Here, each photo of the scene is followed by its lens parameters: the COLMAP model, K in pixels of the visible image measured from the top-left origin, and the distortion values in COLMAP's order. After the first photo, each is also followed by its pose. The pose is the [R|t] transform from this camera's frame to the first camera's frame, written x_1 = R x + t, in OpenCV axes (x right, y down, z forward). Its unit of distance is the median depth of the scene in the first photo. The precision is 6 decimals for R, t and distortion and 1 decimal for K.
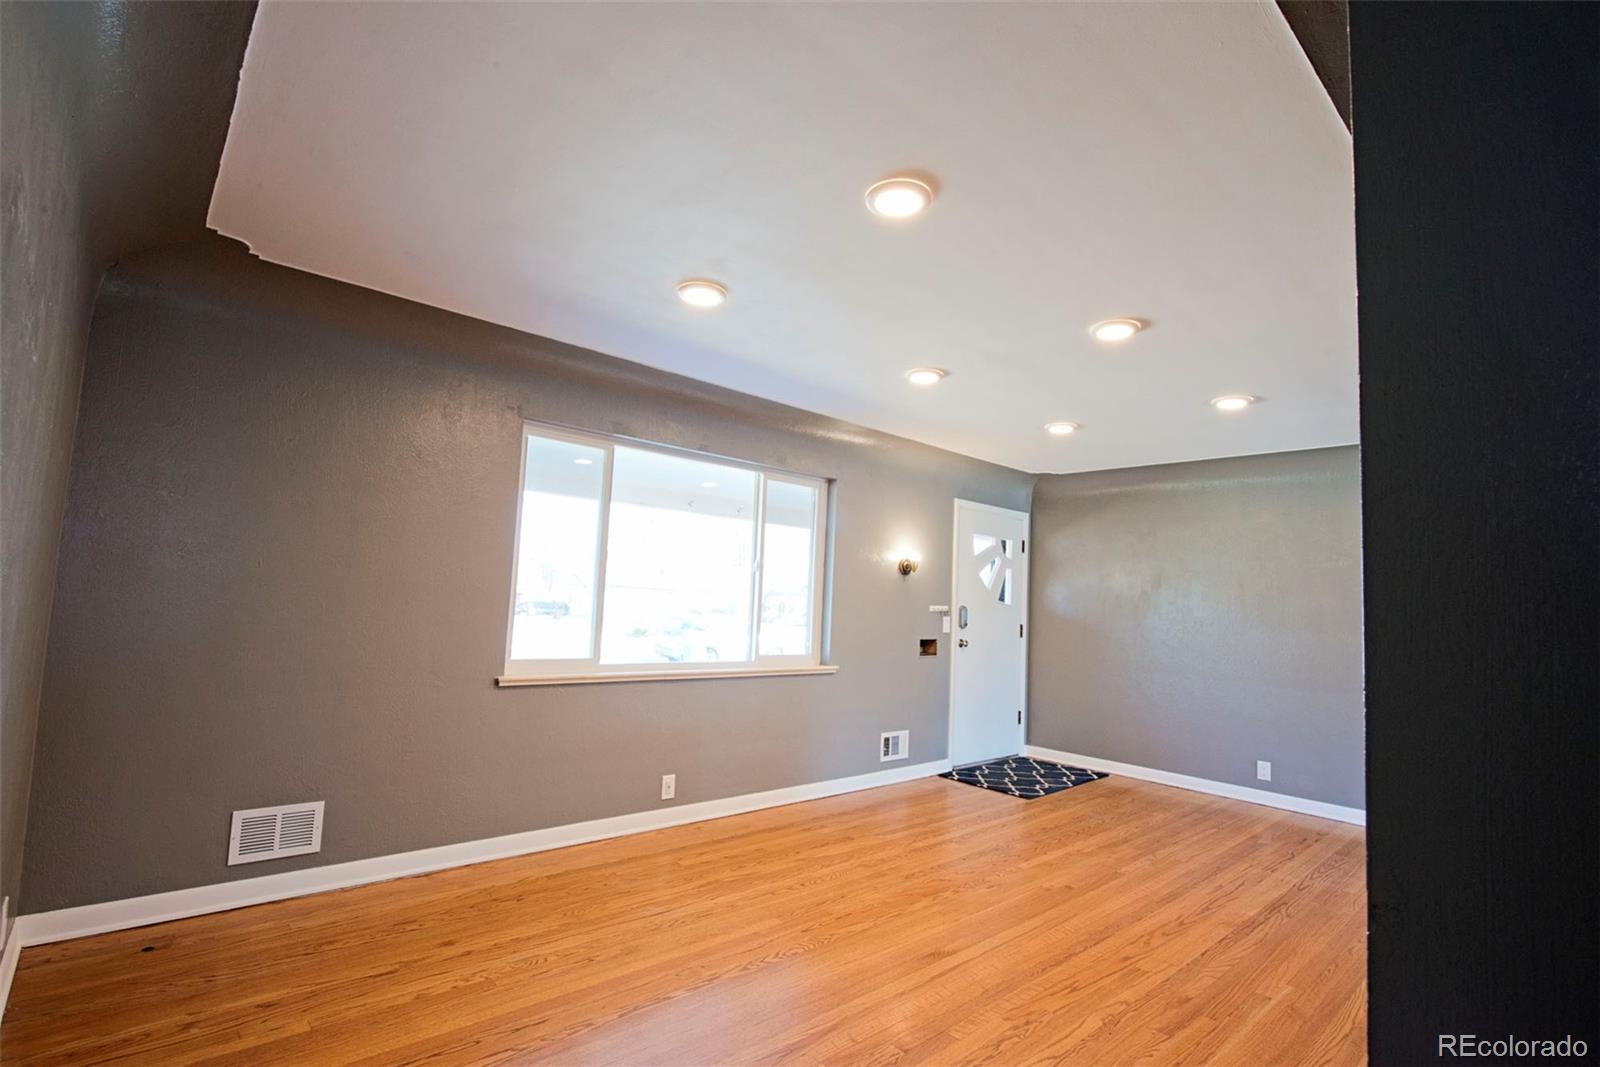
lens RADIAL K [[744.7, 0, 801.2], [0, 744.7, 528.3], [0, 0, 1]] dist [-0.008081, -0.000893]
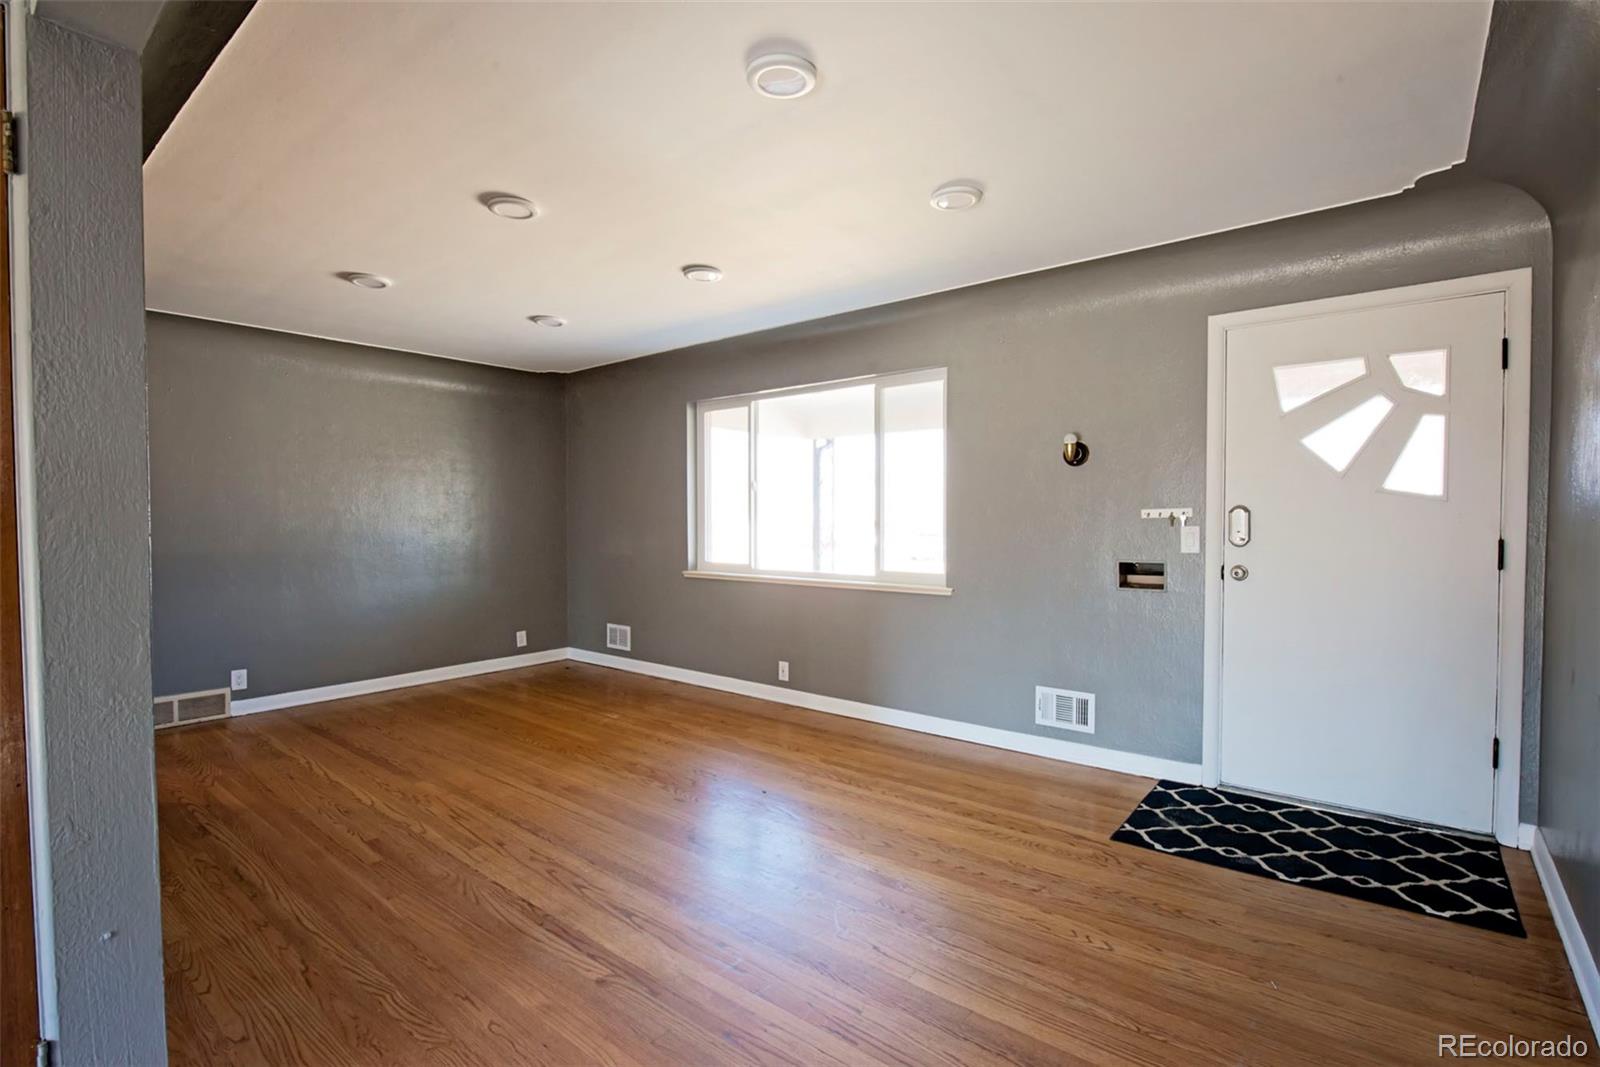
lens RADIAL K [[744.7, 0, 826.8], [0, 744.7, 539.8], [0, 0, 1]] dist [-0.008081, -0.000893]
pose [[0.164407, -0.016893, -0.986248, 0.915338], [0.107190, 0.994238, 0.000838, 0.123766], [0.980551, -0.105854, 0.165270, 0.785014]]
